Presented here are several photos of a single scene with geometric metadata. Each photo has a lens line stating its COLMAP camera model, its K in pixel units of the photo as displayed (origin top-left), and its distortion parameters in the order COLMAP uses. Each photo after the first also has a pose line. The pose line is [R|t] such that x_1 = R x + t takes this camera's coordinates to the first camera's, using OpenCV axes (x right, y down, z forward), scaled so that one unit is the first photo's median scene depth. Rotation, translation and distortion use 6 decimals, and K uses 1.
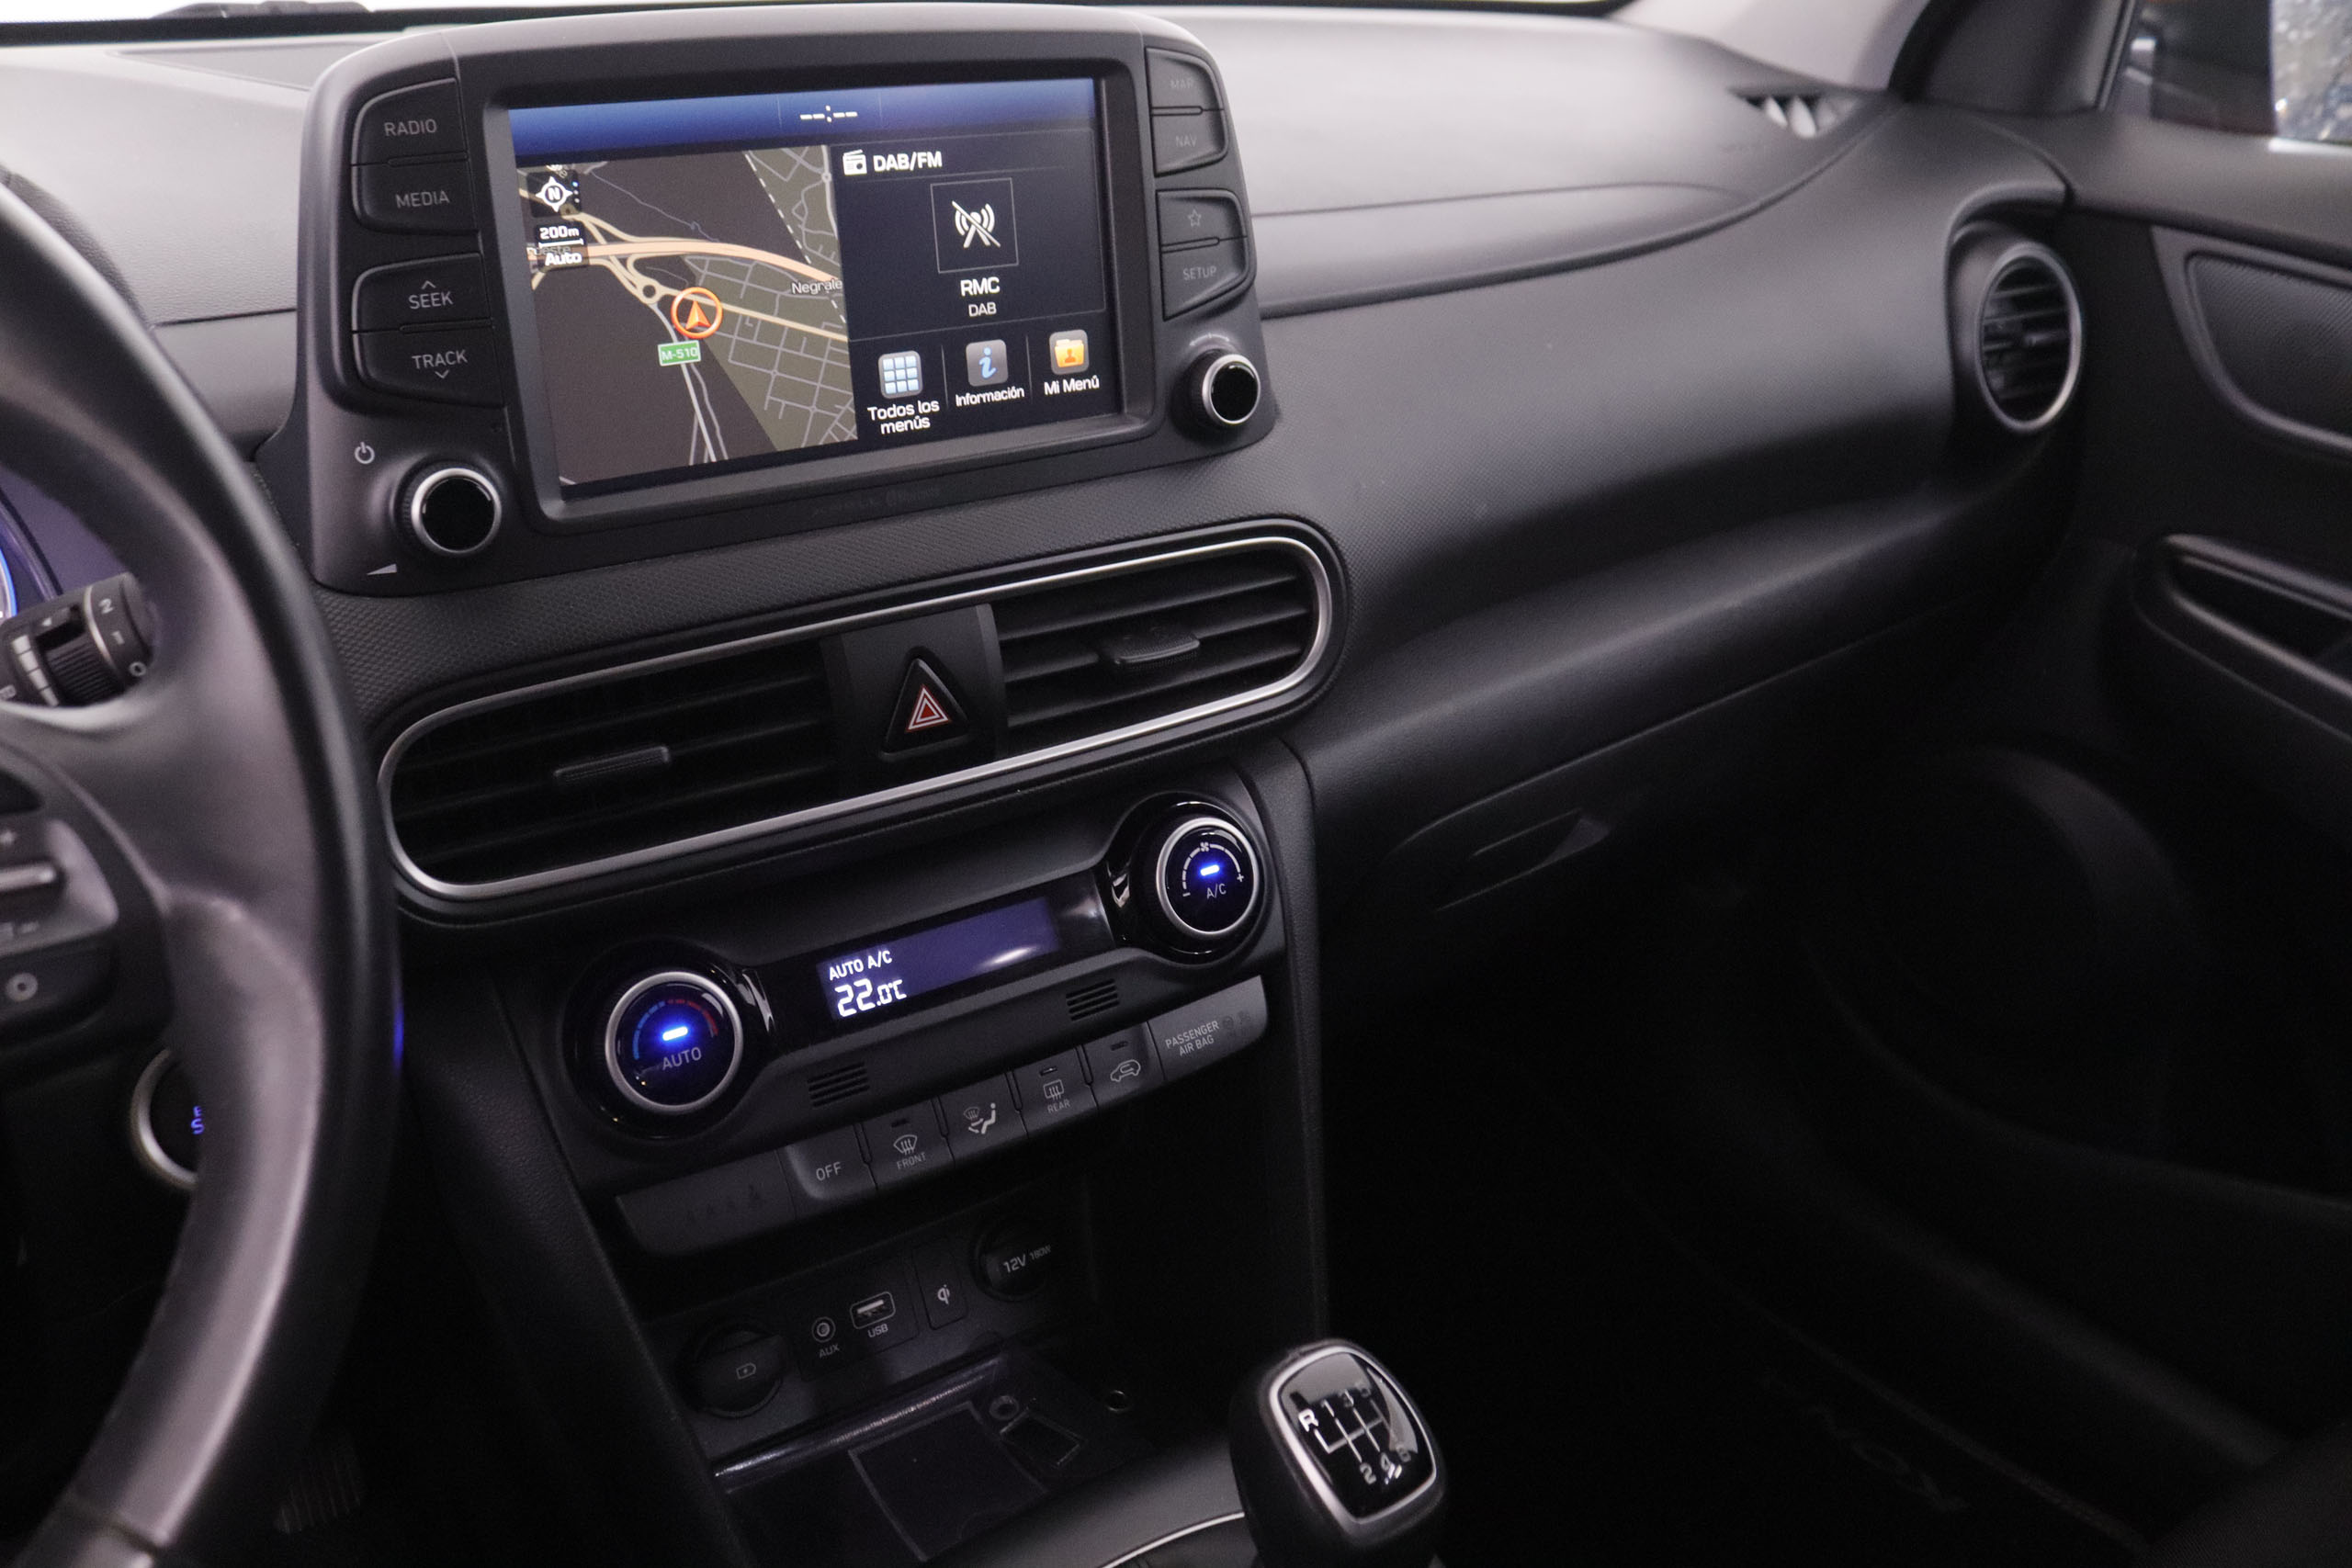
lens RADIAL K [[1885.9, 0, 1169.3], [0, 1885.9, 762.2], [0, 0, 1]] dist [-0.127104, 0.025253]
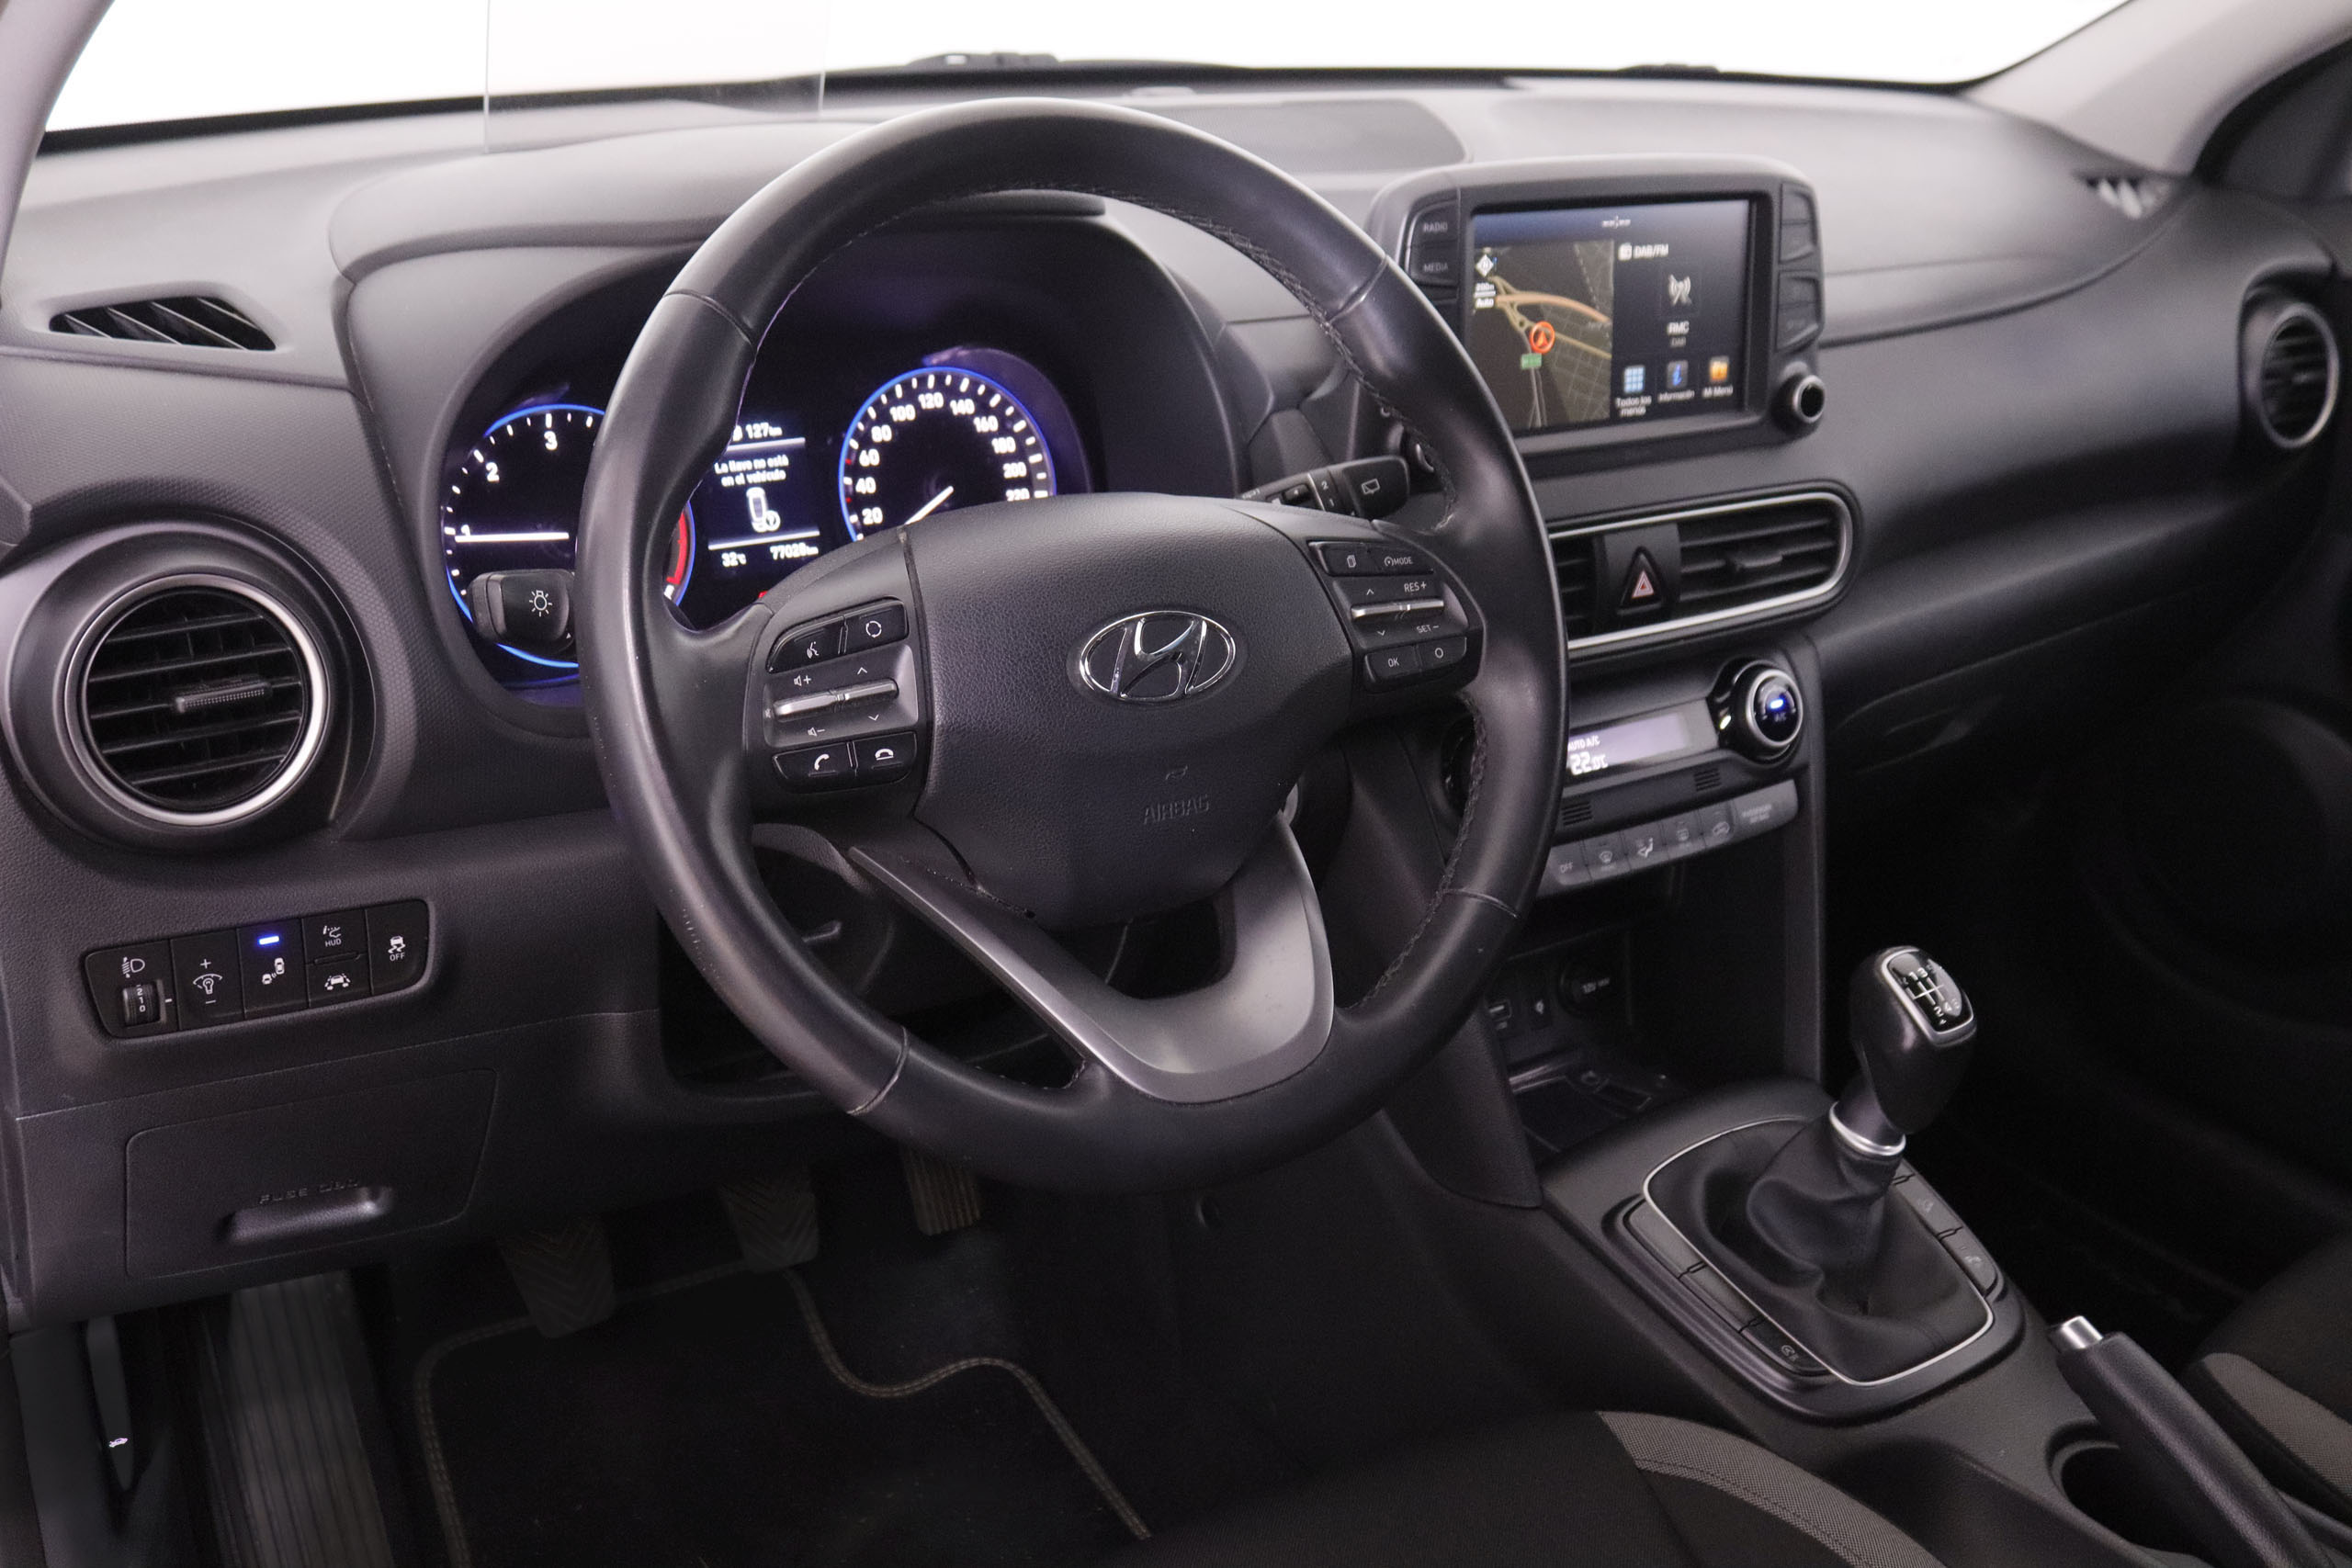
lens RADIAL K [[2396.1, 0, 1178.2], [0, 2396.1, 766.9], [0, 0, 1]] dist [-0.062165, 0.000000]
pose [[0.998478, 0.047706, 0.027677, -0.555405], [-0.047185, 0.998702, -0.019186, 0.180315], [-0.028556, 0.017851, 0.999433, -1.016559]]
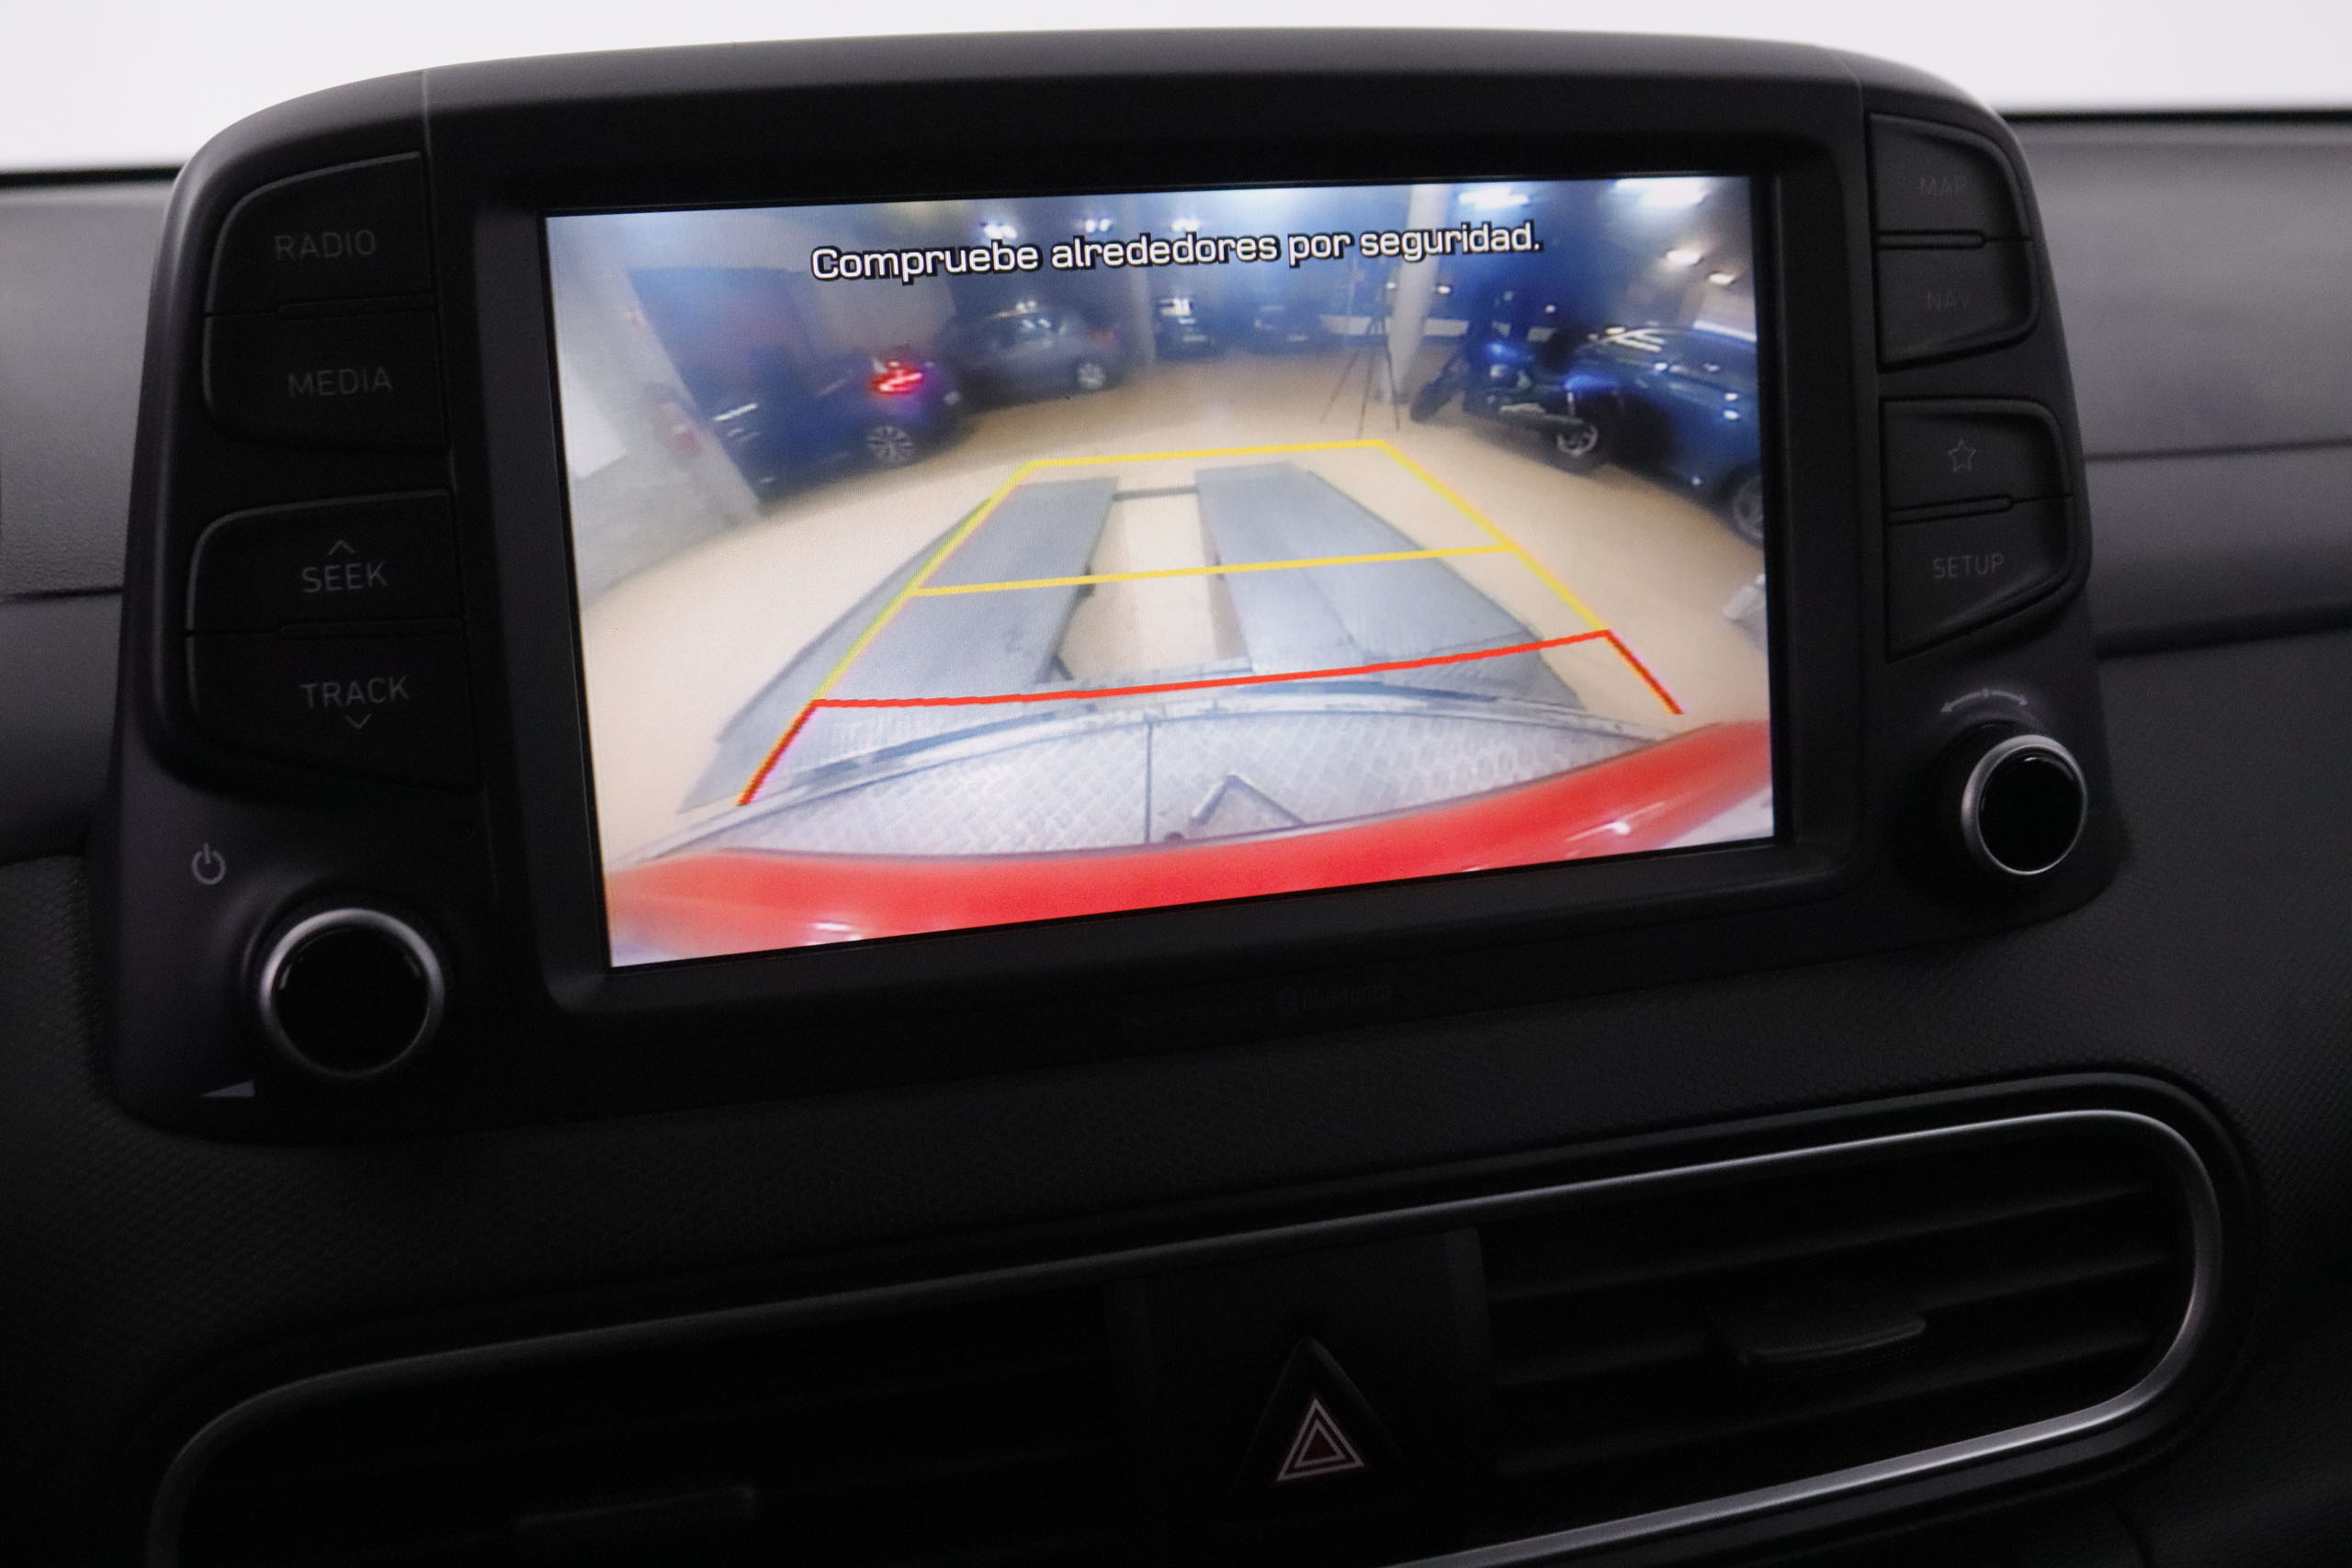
lens RADIAL K [[2533.2, 0, 1176.6], [0, 2533.2, 800.4], [0, 0, 1]] dist [-0.120244, 0.000000]
pose [[0.946082, 0.048868, -0.320219, 0.033453], [-0.097476, 0.985684, -0.137568, -0.093028], [0.308913, 0.161365, 0.937302, 0.340280]]
